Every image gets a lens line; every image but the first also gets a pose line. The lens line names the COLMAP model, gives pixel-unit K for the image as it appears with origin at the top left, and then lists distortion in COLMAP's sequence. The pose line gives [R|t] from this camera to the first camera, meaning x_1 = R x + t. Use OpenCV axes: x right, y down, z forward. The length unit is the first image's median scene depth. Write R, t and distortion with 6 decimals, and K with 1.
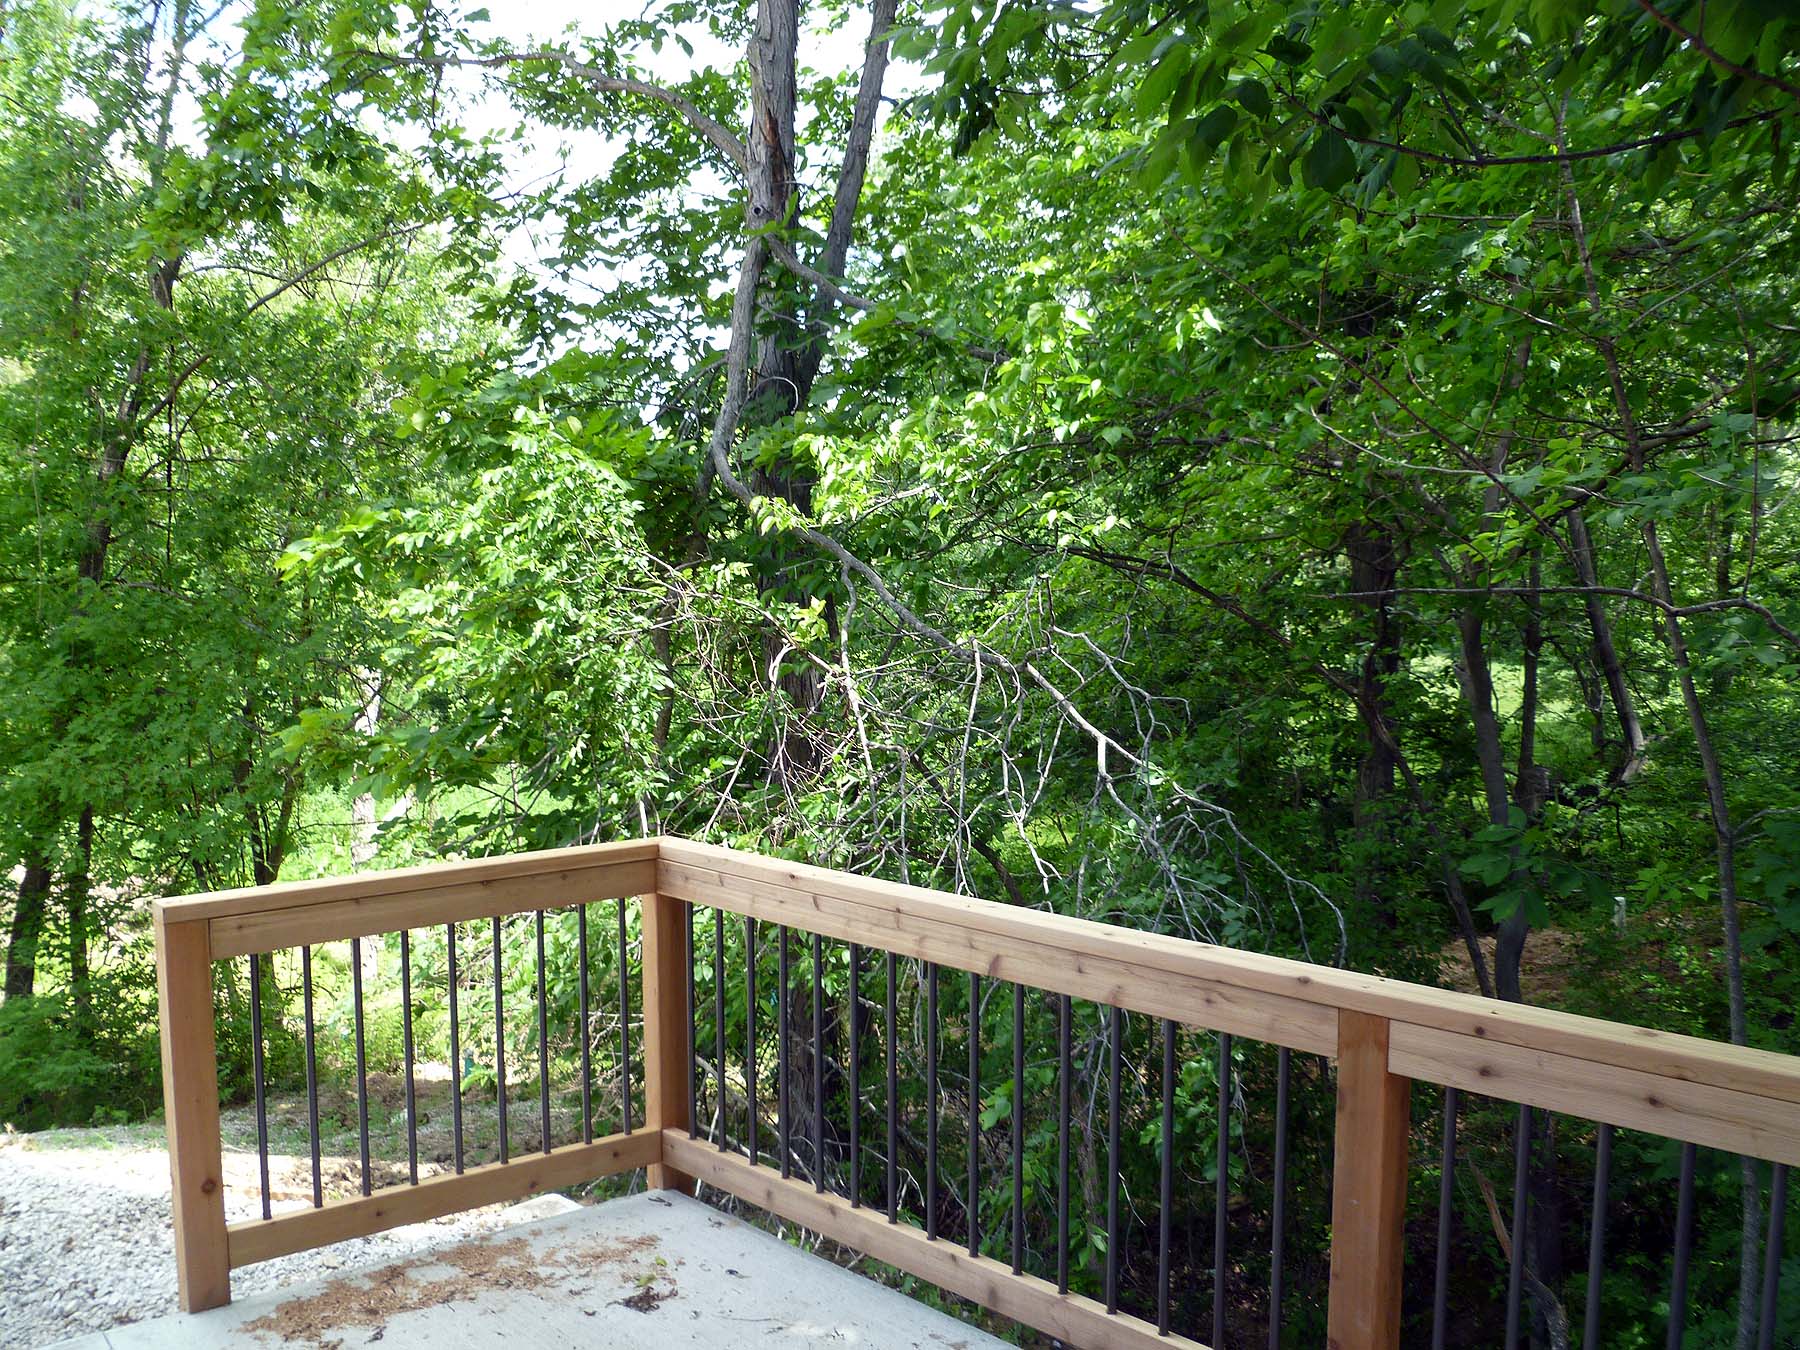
lens RADIAL K [[1483.2, 0, 900.0], [0, 1483.2, 675.0], [0, 0, 1]] dist [-0.085292, 0.012971]
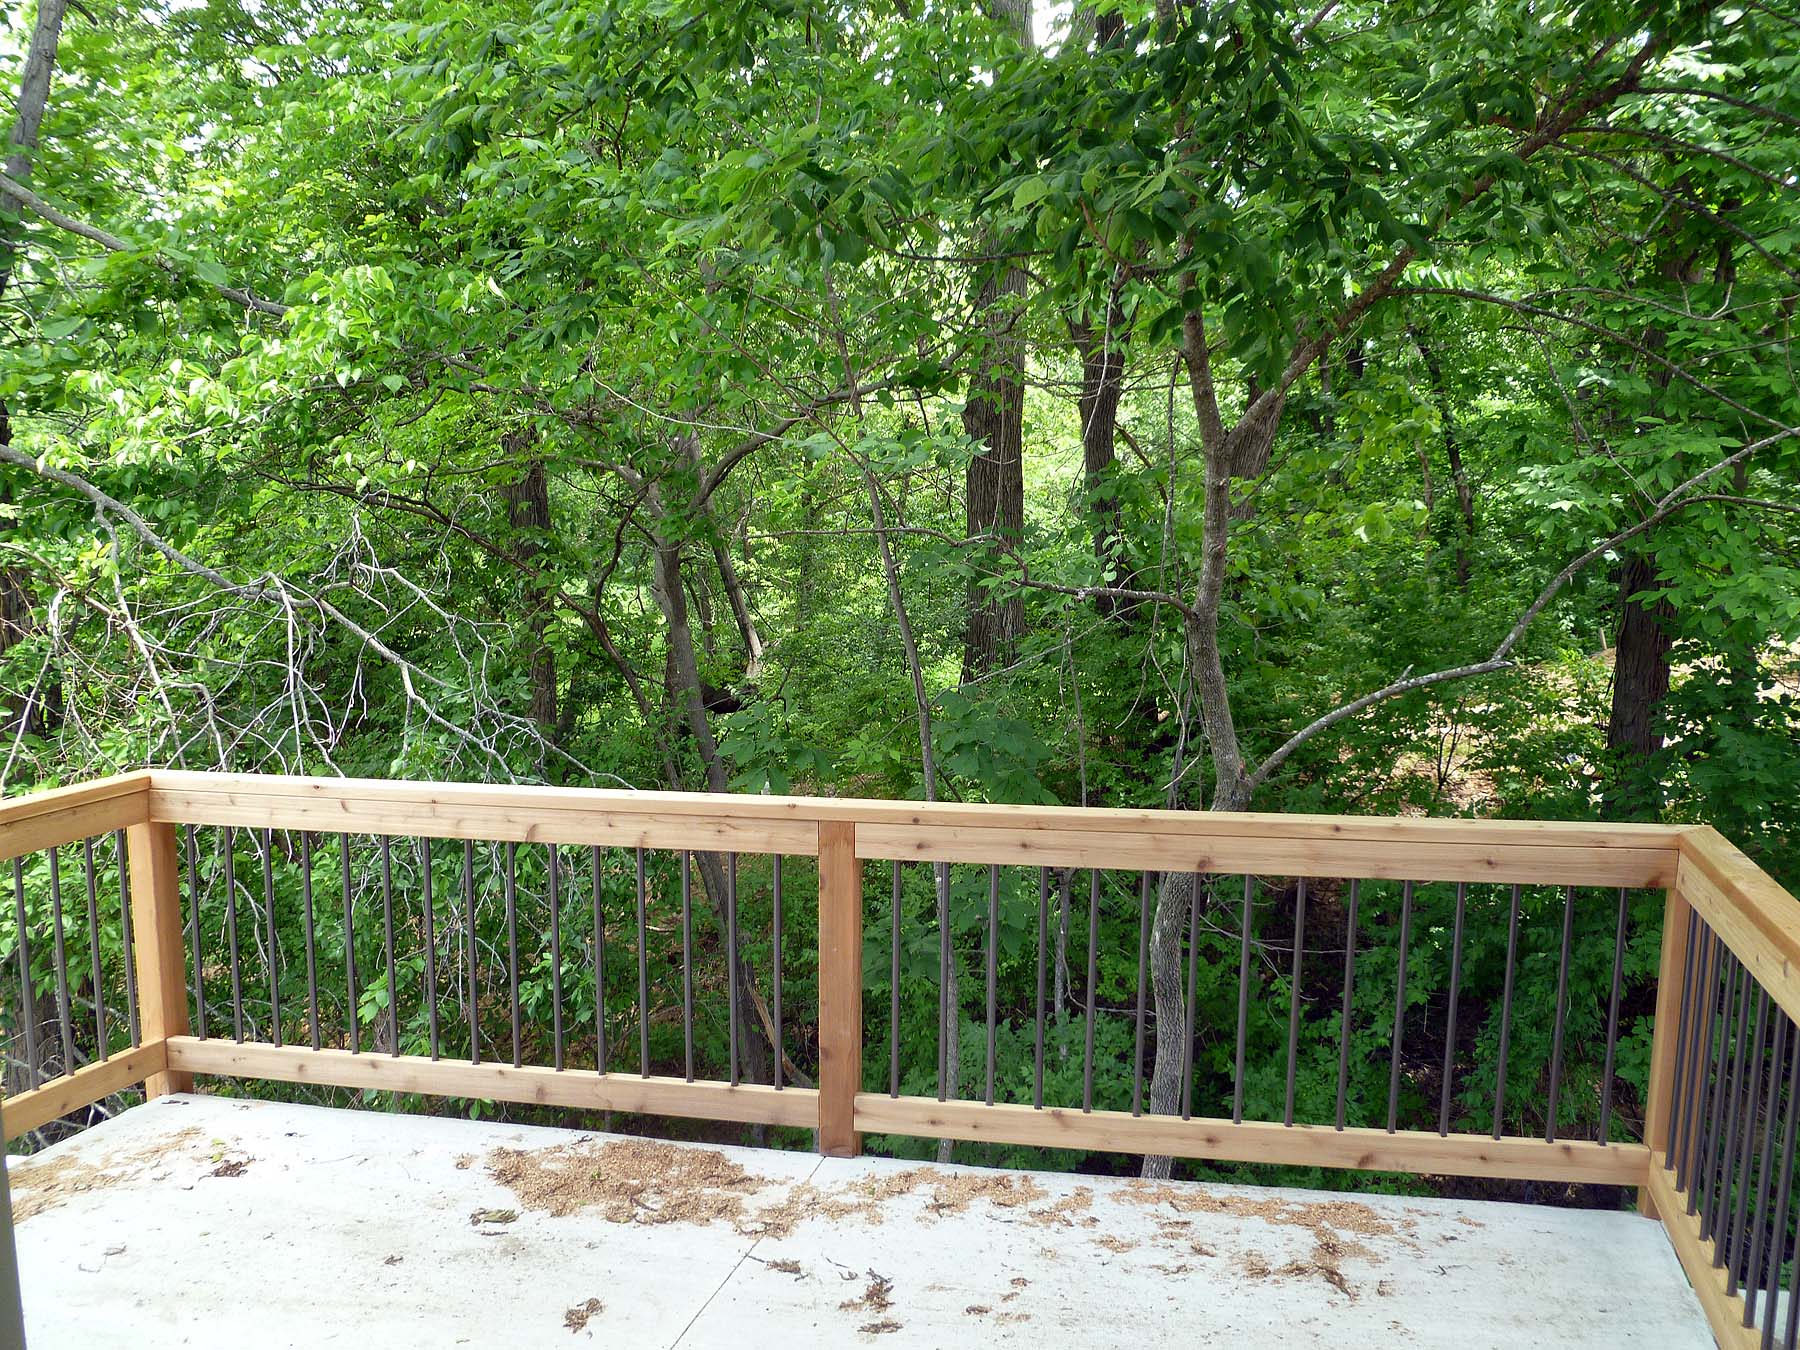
lens RADIAL K [[1483.2, 0, 900.0], [0, 1483.2, 675.0], [0, 0, 1]] dist [-0.085292, 0.012971]
pose [[0.829135, -0.062544, 0.555539, -0.294277], [0.034182, 0.997535, 0.061289, -0.005337], [-0.558002, -0.031827, 0.829229, -0.182173]]
